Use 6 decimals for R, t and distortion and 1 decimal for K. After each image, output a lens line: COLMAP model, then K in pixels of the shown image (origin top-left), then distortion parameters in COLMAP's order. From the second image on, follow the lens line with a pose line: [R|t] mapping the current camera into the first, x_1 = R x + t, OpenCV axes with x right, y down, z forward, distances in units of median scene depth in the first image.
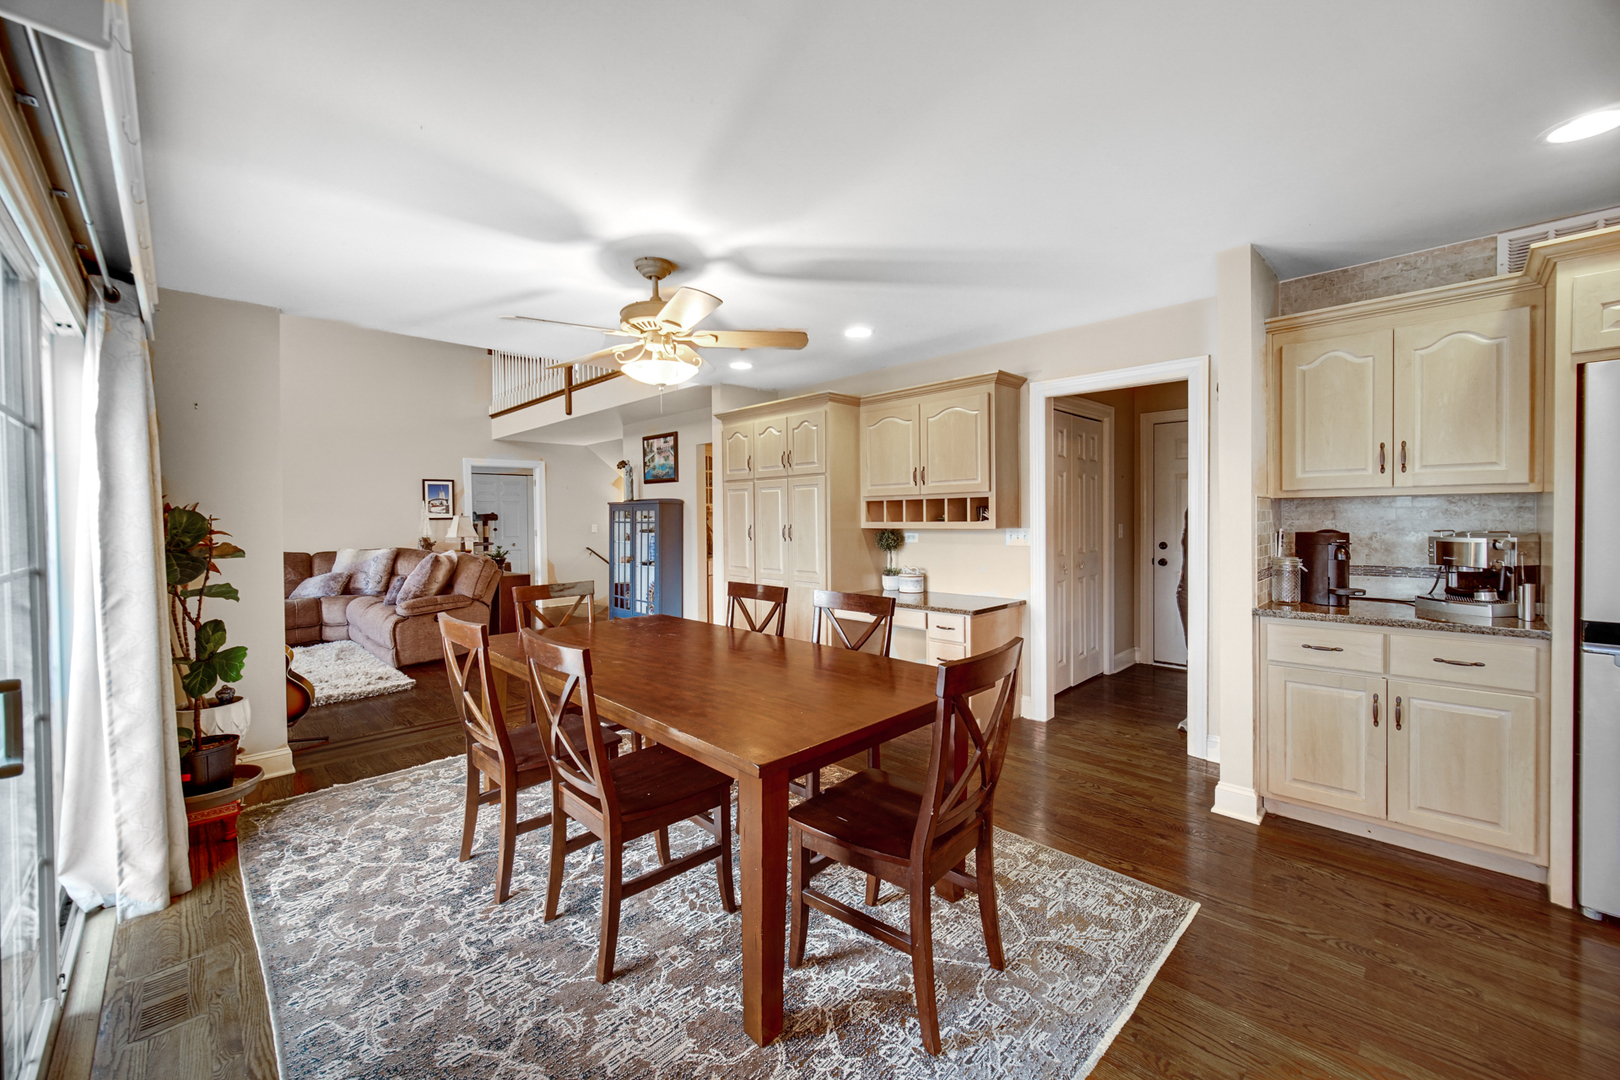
lens RADIAL K [[645.7, 0, 804.7], [0, 645.7, 534.0], [0, 0, 1]] dist [-0.002204, 0.000258]
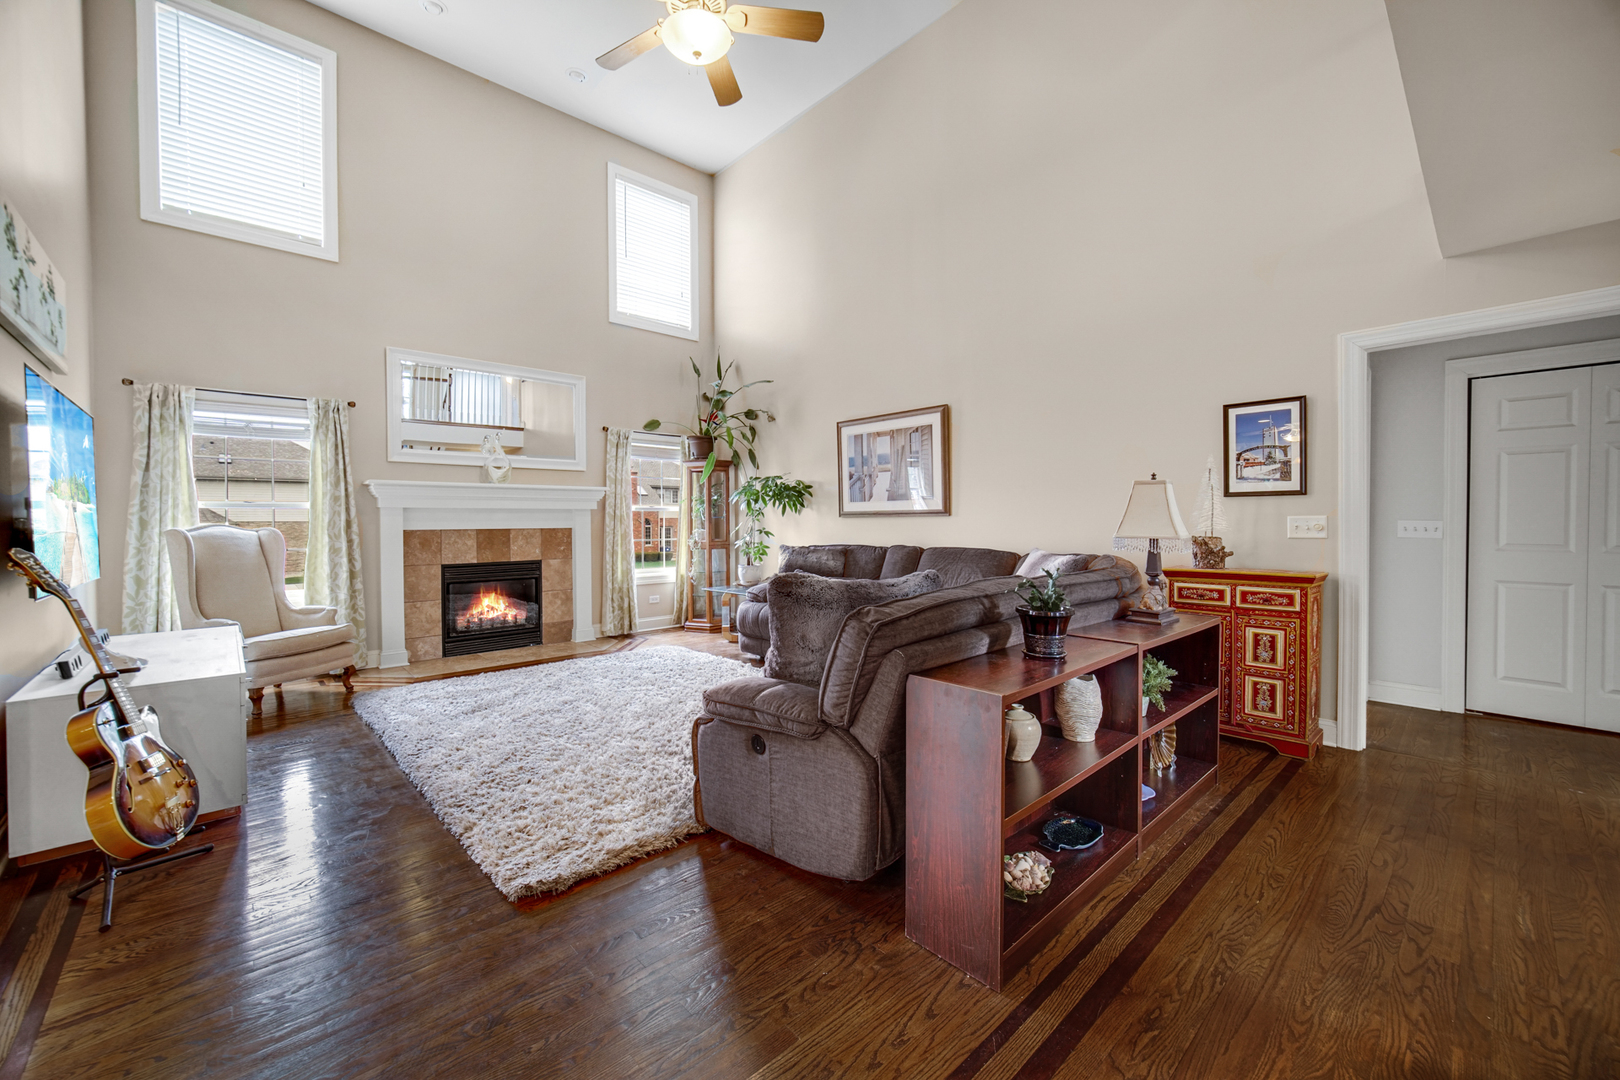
lens RADIAL K [[645.7, 0, 798.4], [0, 645.7, 536.8], [0, 0, 1]] dist [-0.002204, 0.000258]
pose [[-0.035961, 0.029213, -0.998926, -1.100585], [-0.014799, 0.999447, 0.029761, -0.025771], [0.999244, 0.015853, -0.035509, 6.030250]]
